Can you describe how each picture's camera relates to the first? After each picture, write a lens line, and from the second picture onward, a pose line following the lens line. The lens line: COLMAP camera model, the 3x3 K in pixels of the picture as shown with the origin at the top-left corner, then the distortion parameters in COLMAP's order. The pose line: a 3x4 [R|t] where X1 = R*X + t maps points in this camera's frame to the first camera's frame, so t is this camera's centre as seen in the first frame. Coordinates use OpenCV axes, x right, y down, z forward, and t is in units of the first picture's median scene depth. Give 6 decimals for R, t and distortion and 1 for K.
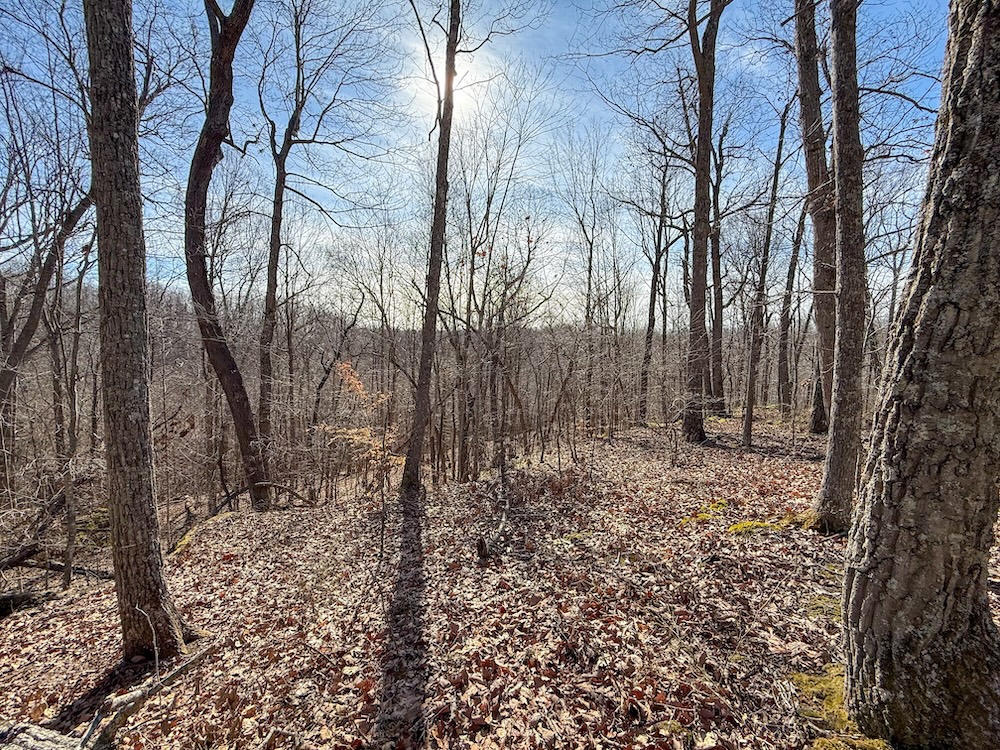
lens RADIAL K [[398.4, 0, 498.0], [0, 398.4, 376.2], [0, 0, 1]] dist [0.001227, -0.000215]
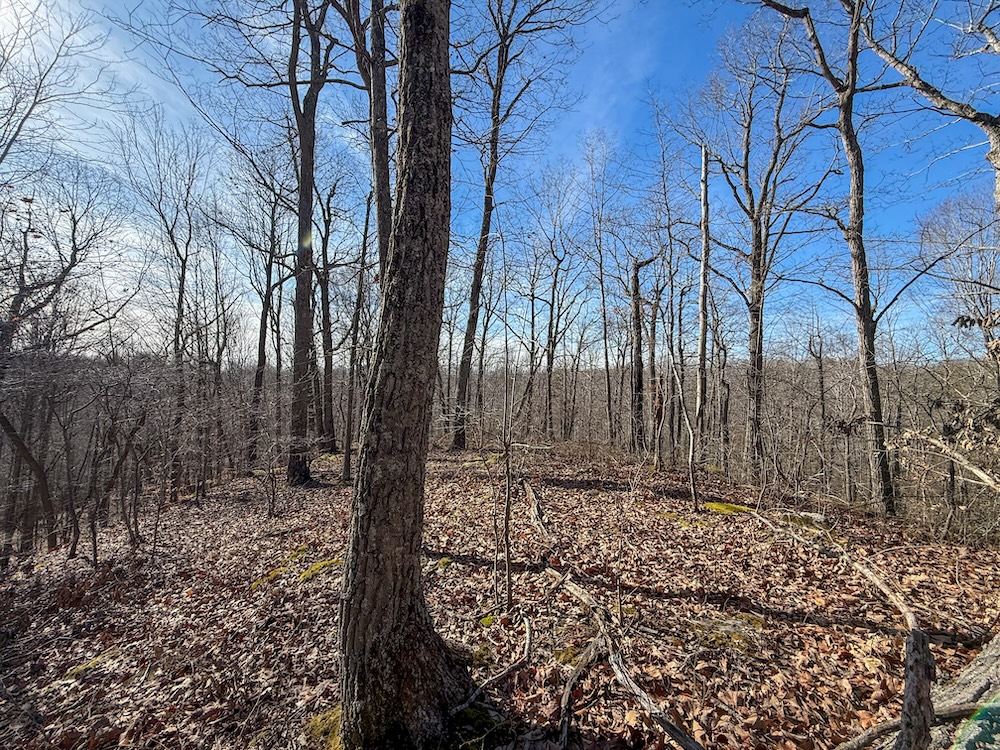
lens RADIAL K [[398.4, 0, 498.0], [0, 398.4, 376.2], [0, 0, 1]] dist [0.001227, -0.000215]
pose [[0.625706, 0.027430, 0.779576, 0.121238], [0.048640, 0.996065, -0.074087, -0.021801], [-0.778541, 0.084275, 0.621910, -0.049896]]
